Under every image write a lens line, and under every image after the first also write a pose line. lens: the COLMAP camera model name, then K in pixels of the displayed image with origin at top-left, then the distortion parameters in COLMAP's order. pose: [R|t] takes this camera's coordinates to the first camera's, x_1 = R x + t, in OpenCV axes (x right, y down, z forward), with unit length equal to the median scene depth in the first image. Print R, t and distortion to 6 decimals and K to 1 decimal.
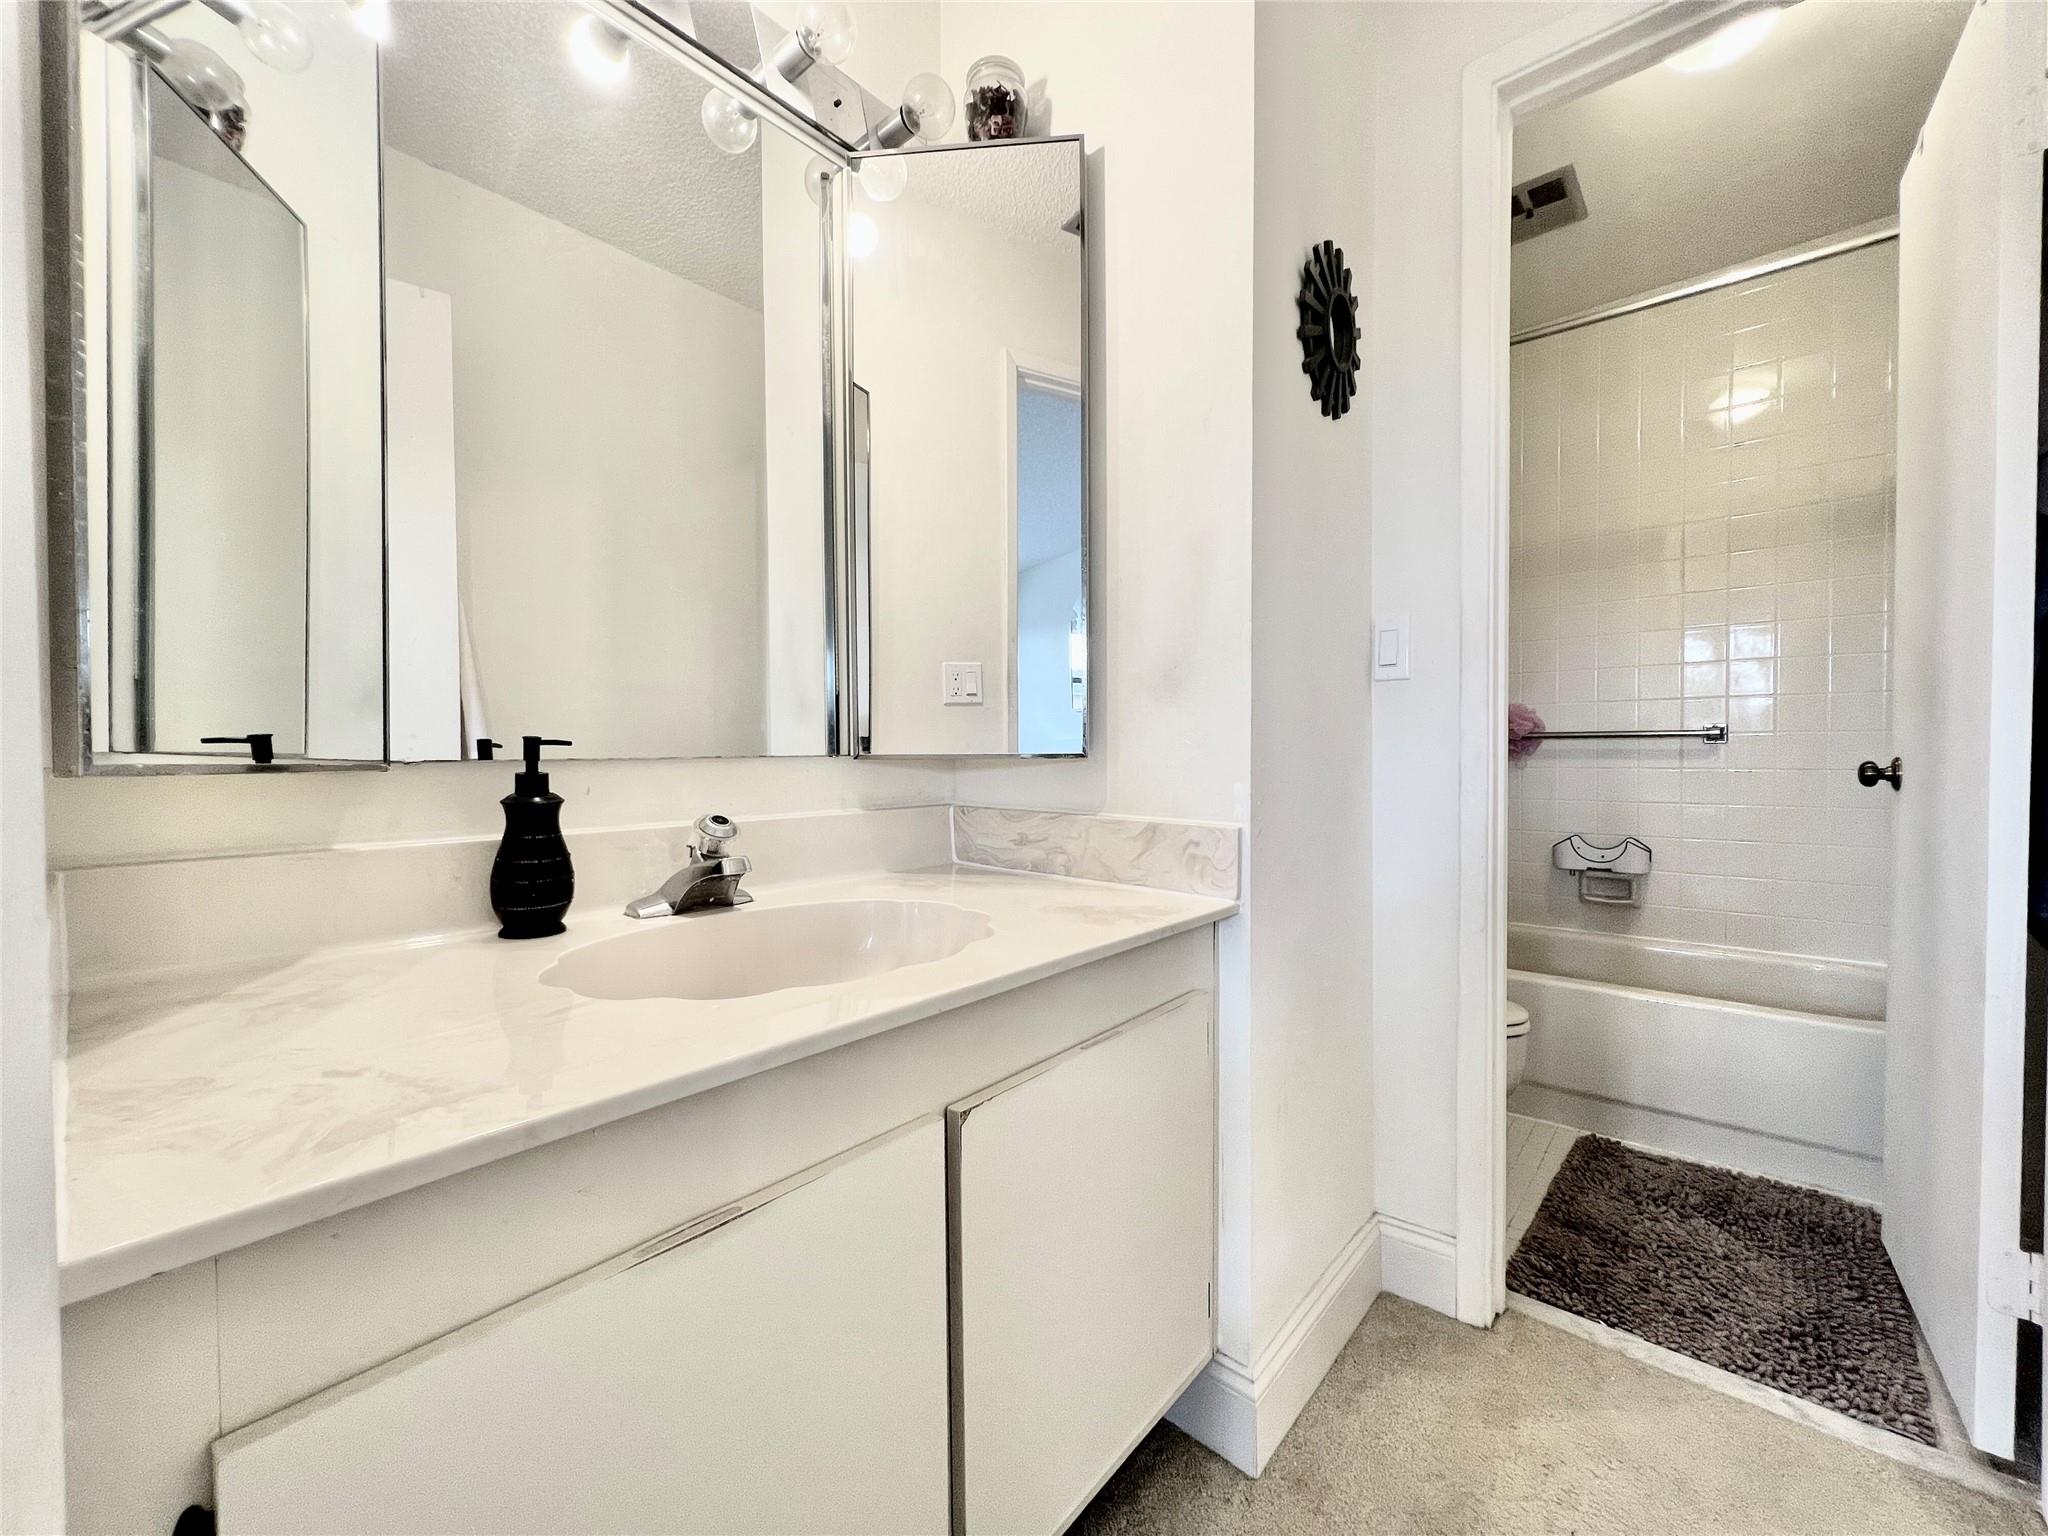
lens RADIAL K [[823.7, 0, 1023.1], [0, 823.7, 769.5], [0, 0, 1]] dist [0.000157, -0.000418]
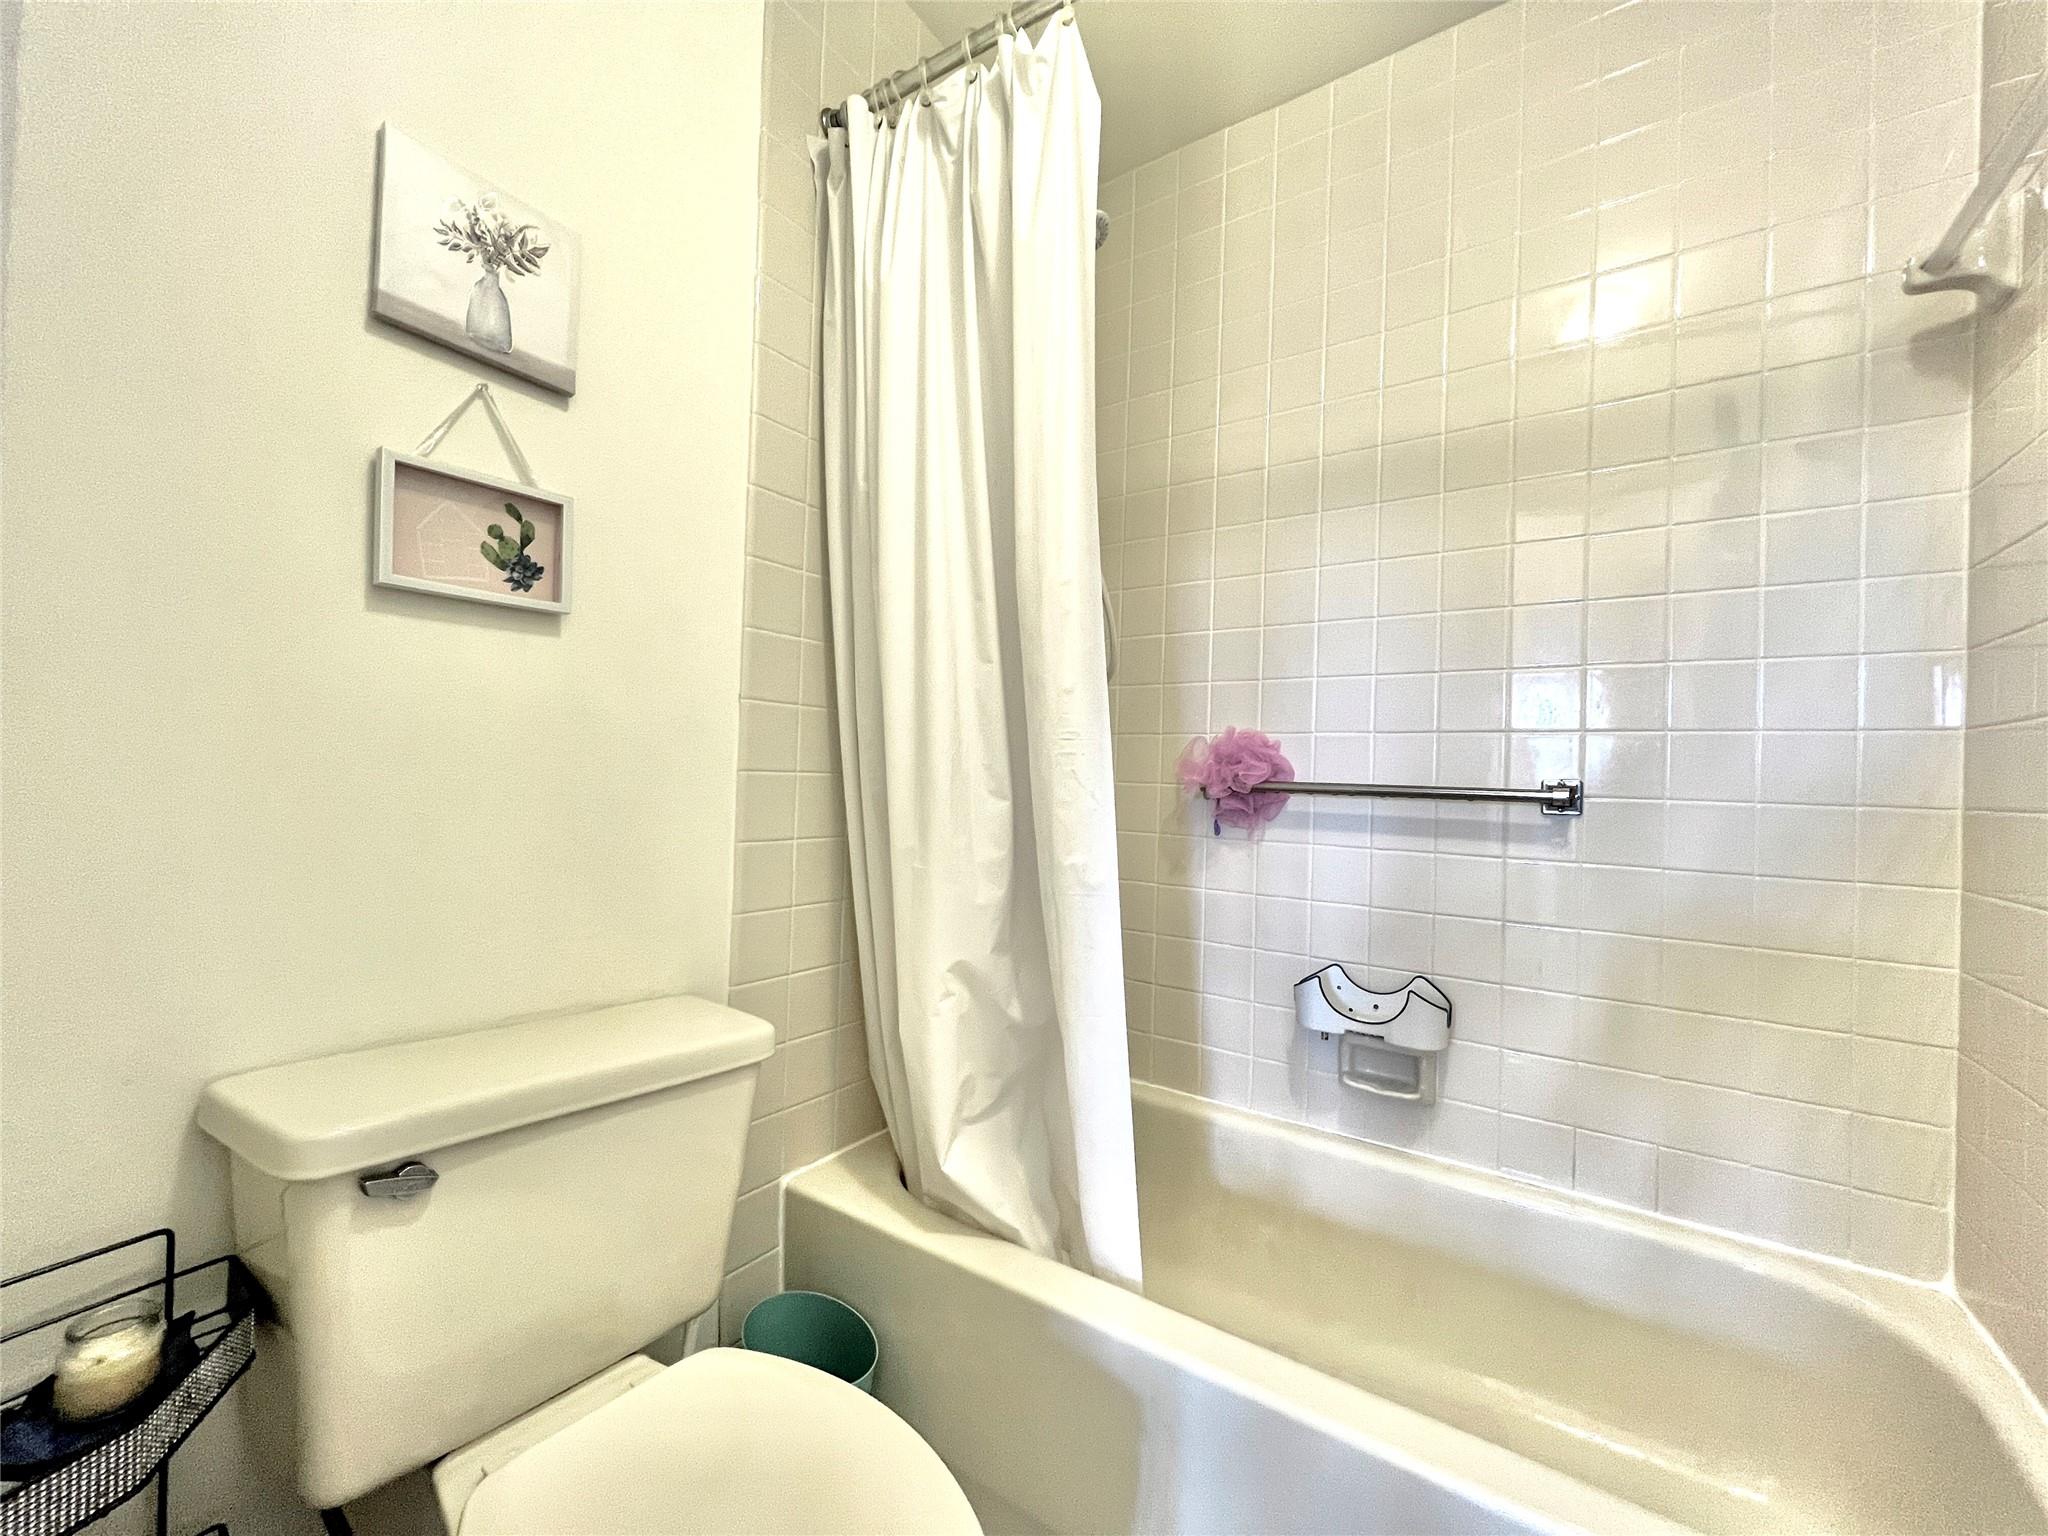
lens RADIAL K [[823.7, 0, 1022.6], [0, 823.7, 766.4], [0, 0, 1]] dist [0.000157, -0.000418]
pose [[0.993153, 0.045172, 0.107735, 0.402952], [-0.040544, 0.998174, -0.044775, -0.023849], [-0.109561, 0.040100, 0.993171, 0.470257]]
